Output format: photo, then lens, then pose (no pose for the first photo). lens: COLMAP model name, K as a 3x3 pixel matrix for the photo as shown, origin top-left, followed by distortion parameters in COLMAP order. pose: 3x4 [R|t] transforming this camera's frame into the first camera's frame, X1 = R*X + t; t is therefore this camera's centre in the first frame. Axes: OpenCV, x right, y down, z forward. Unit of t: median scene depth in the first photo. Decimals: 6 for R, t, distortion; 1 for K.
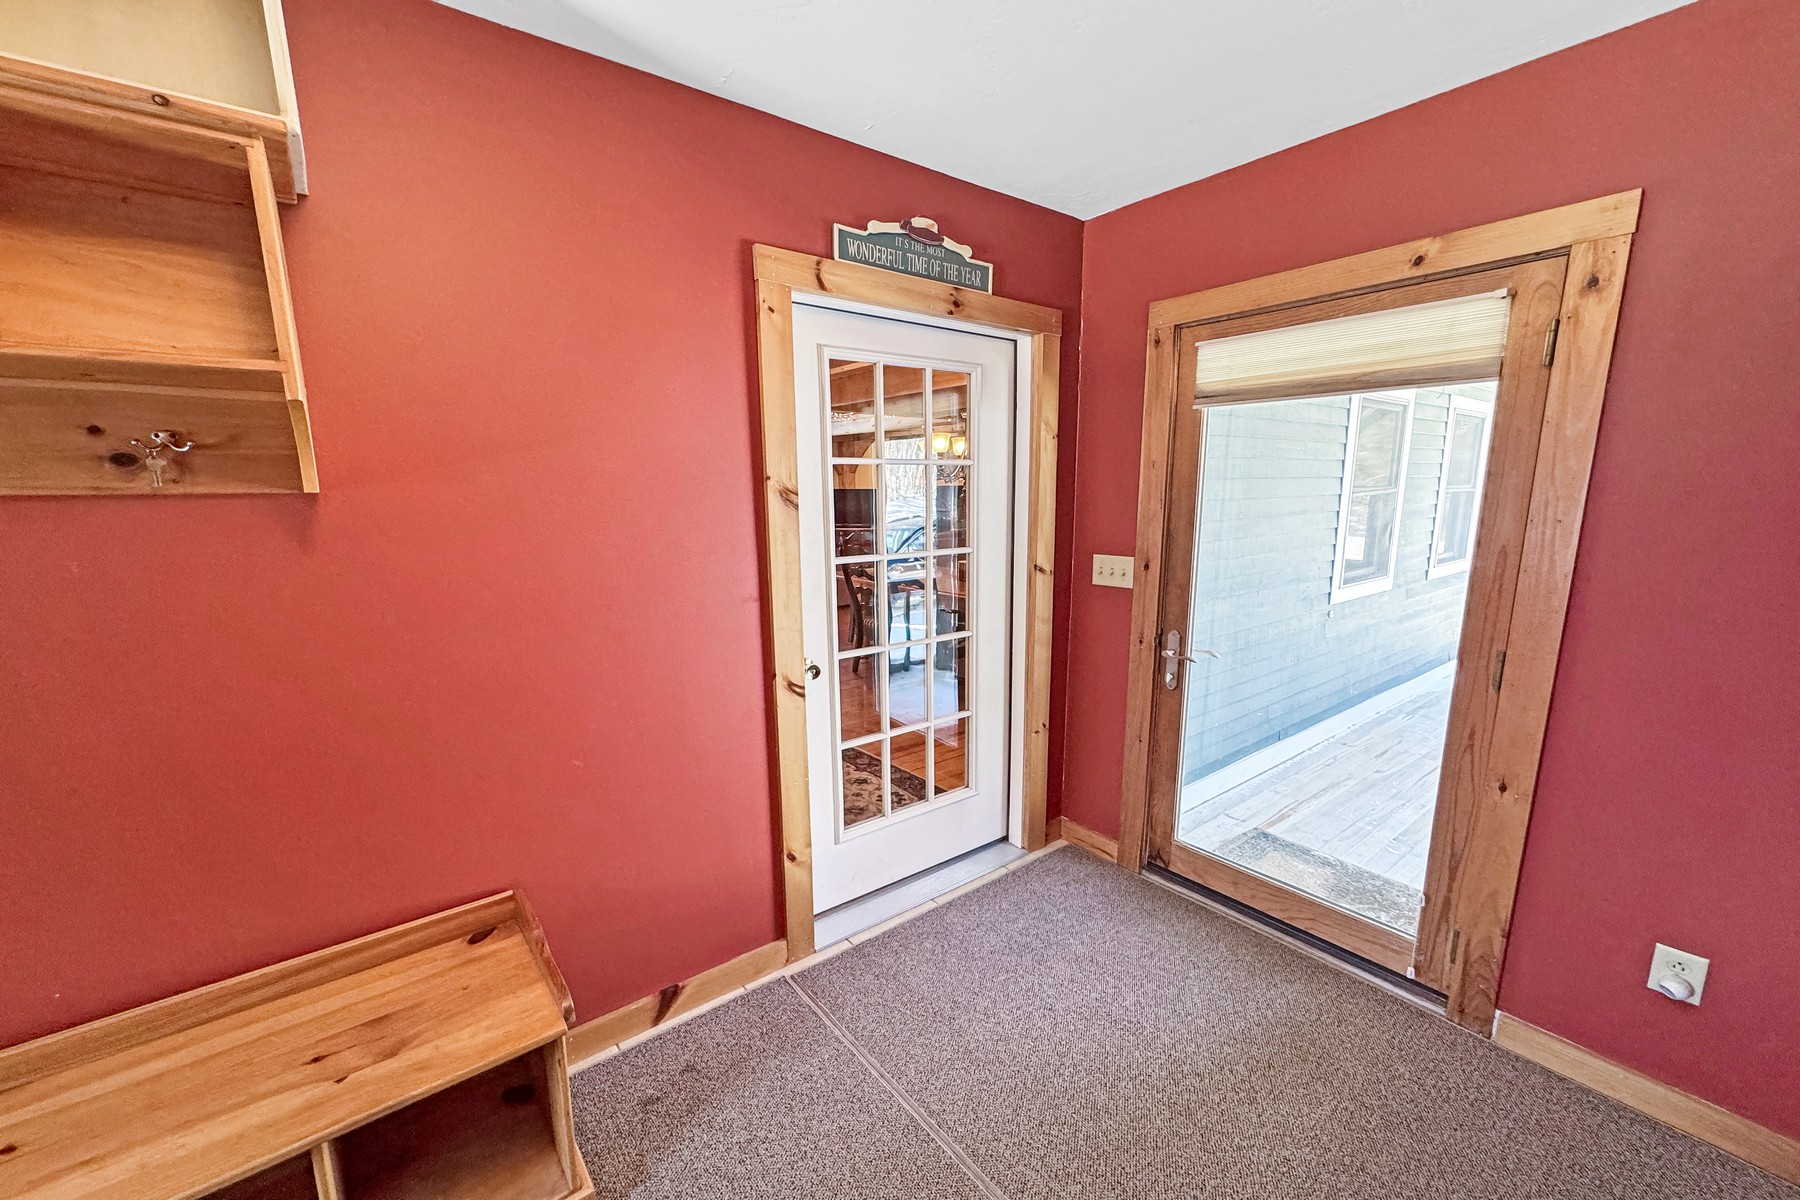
lens RADIAL K [[718.3, 0, 900.0], [0, 718.3, 600.0], [0, 0, 1]] dist [0.000089, -0.000002]
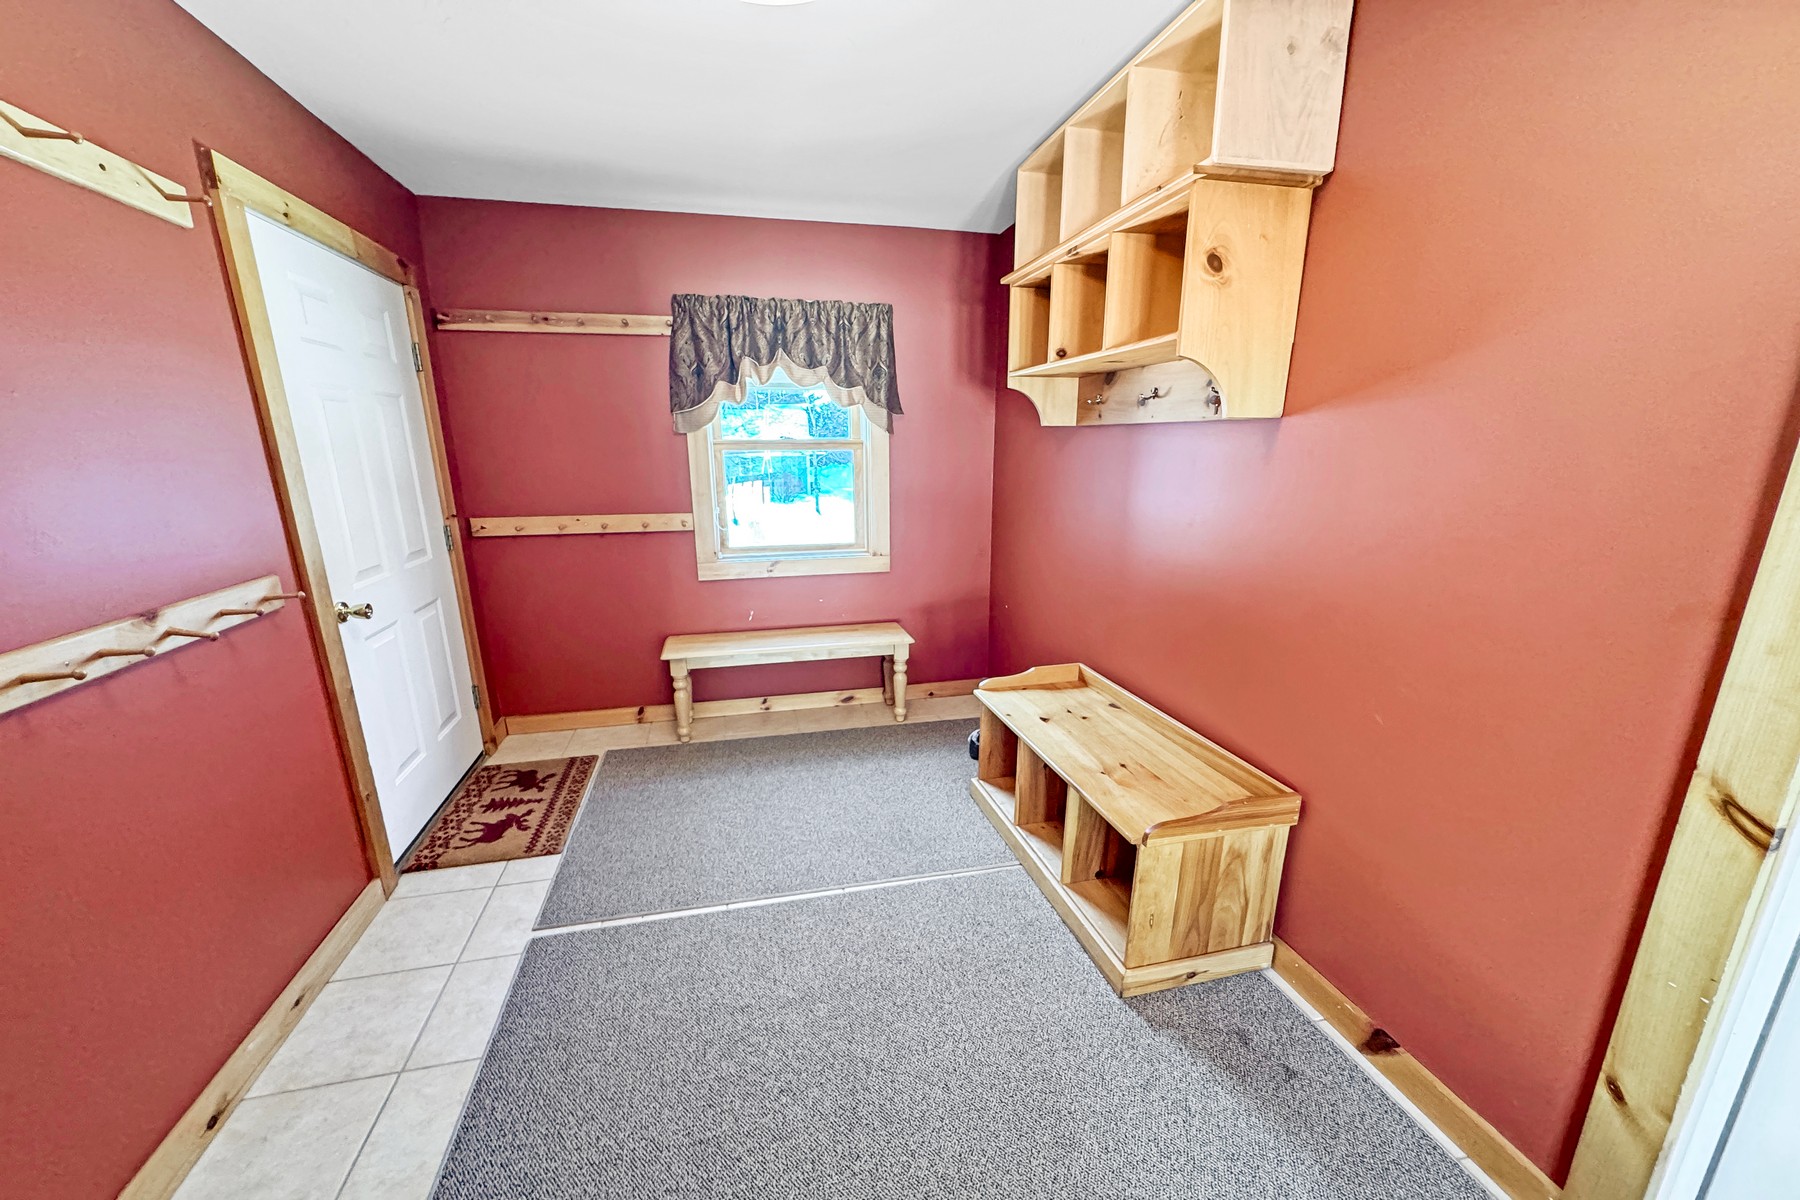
lens RADIAL K [[718.3, 0, 900.0], [0, 718.3, 600.0], [0, 0, 1]] dist [0.000089, -0.000002]
pose [[-0.407299, 0.206792, -0.889576, 0.535762], [-0.135869, 0.949470, 0.282923, -0.084874], [0.903132, 0.236100, -0.358621, 0.690422]]
